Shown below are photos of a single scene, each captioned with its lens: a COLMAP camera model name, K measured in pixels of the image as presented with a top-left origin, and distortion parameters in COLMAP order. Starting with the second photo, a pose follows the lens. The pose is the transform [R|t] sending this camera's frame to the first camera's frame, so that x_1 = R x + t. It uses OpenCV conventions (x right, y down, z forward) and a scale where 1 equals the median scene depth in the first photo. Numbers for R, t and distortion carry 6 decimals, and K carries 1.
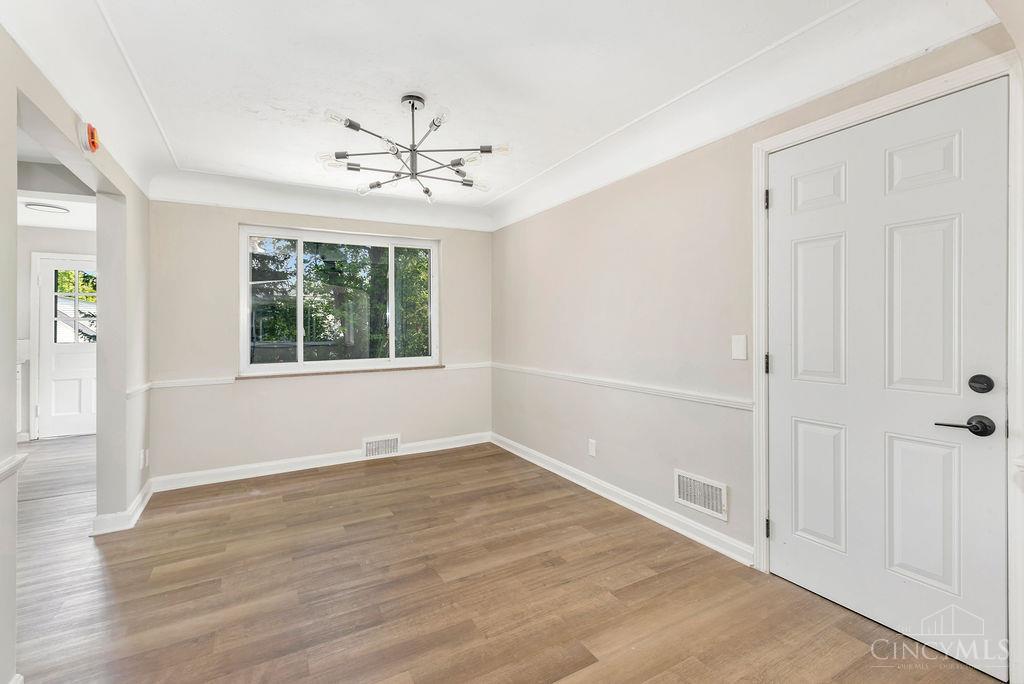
lens RADIAL K [[459.9, 0, 494.9], [0, 459.9, 319.8], [0, 0, 1]] dist [0.001672, 0.000634]
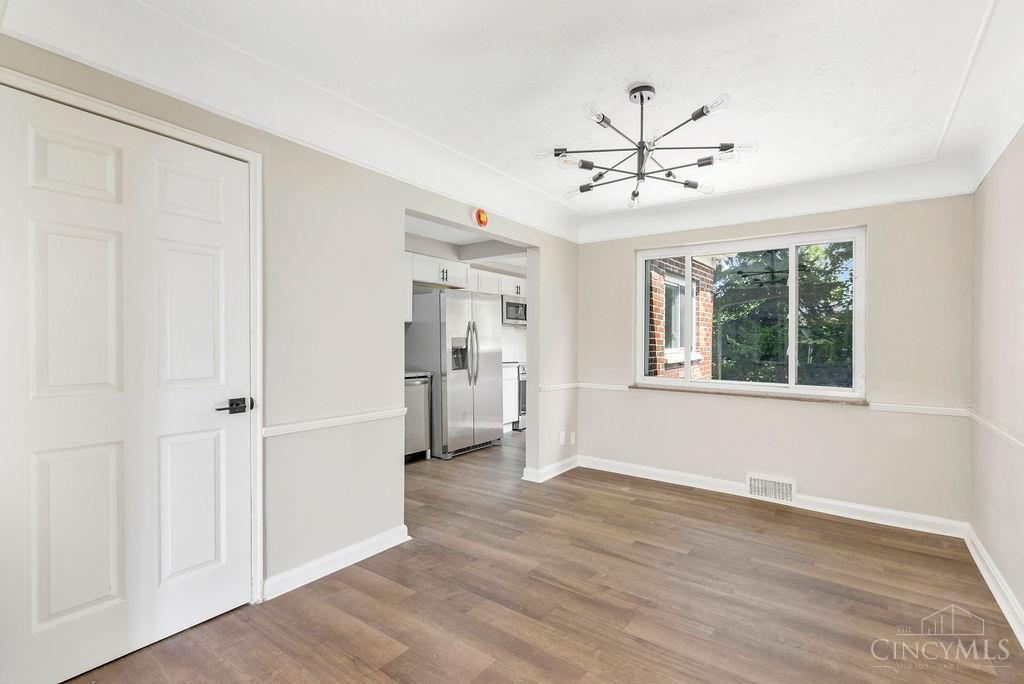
lens RADIAL K [[459.9, 0, 513.3], [0, 459.9, 342.3], [0, 0, 1]] dist [0.001672, 0.000634]
pose [[0.441596, 0.019481, -0.897002, 0.361287], [-0.009685, 0.999809, 0.016946, 0.000128], [0.897162, 0.001204, 0.441701, 0.257274]]
